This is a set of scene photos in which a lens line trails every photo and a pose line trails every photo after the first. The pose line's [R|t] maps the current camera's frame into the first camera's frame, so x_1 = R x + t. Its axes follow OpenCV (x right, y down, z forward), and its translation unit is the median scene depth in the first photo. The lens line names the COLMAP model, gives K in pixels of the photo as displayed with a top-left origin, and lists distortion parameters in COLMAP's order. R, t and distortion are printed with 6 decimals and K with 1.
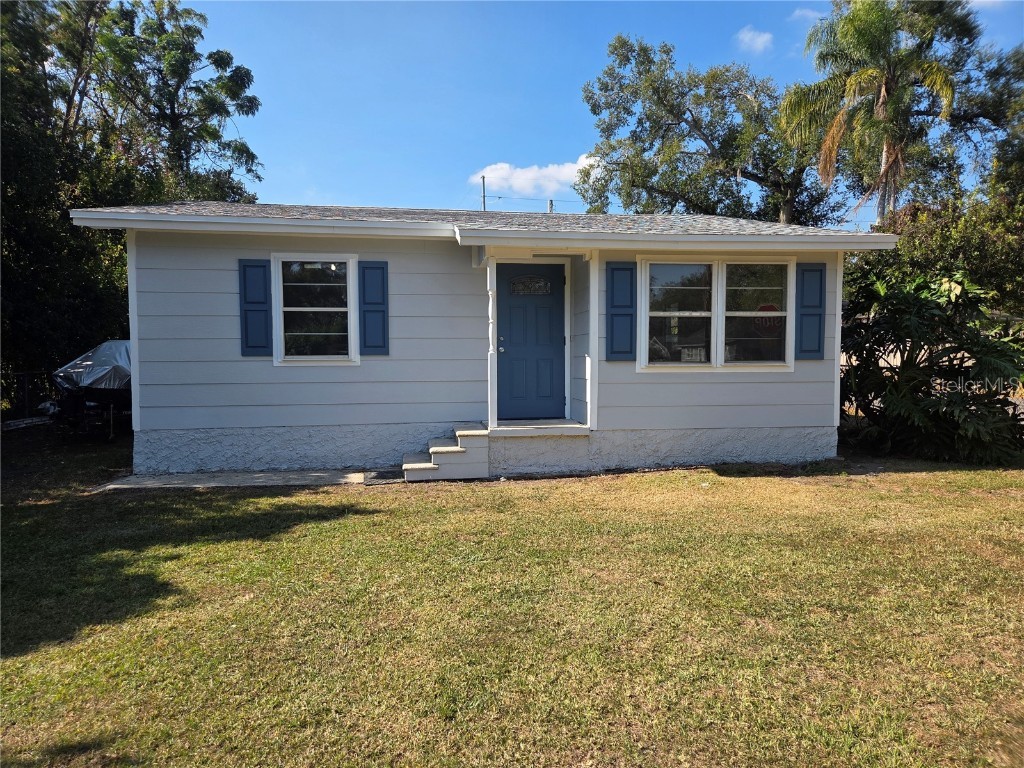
lens RADIAL K [[706.4, 0, 511.1], [0, 706.4, 389.5], [0, 0, 1]] dist [0.077168, -0.053399]
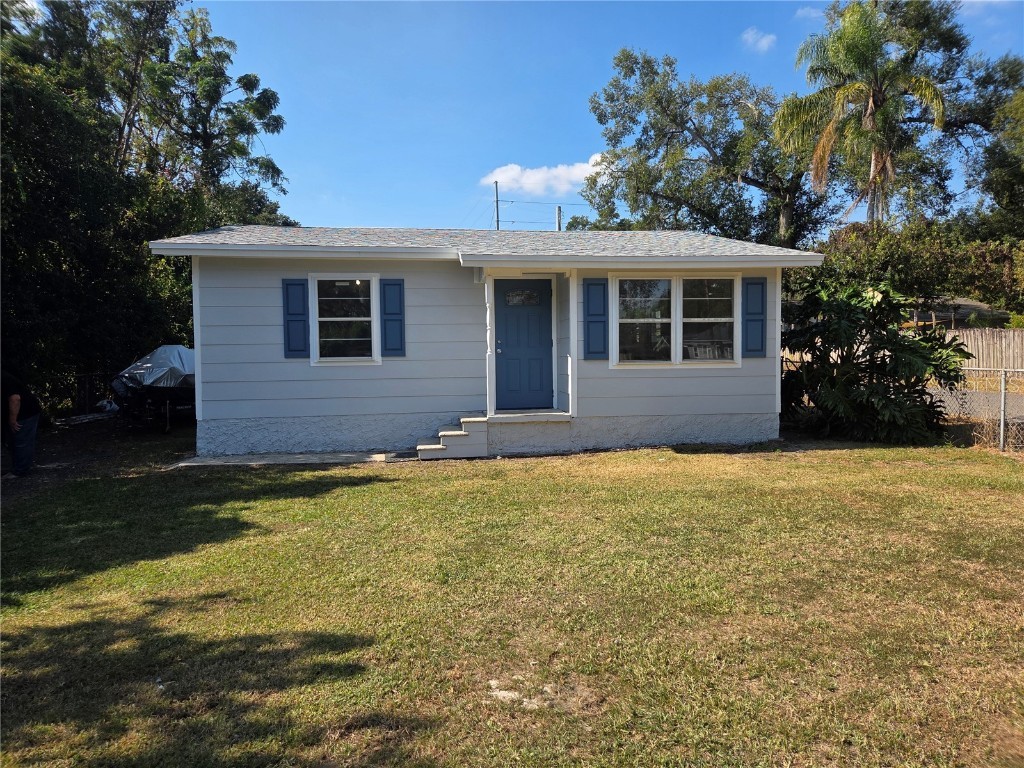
lens RADIAL K [[706.4, 0, 513.2], [0, 706.4, 379.8], [0, 0, 1]] dist [0.077168, -0.053399]
pose [[0.999766, -0.007078, -0.020460, 0.034567], [0.006812, 0.999892, -0.013054, 0.008206], [0.020550, 0.012912, 0.999705, -0.195950]]
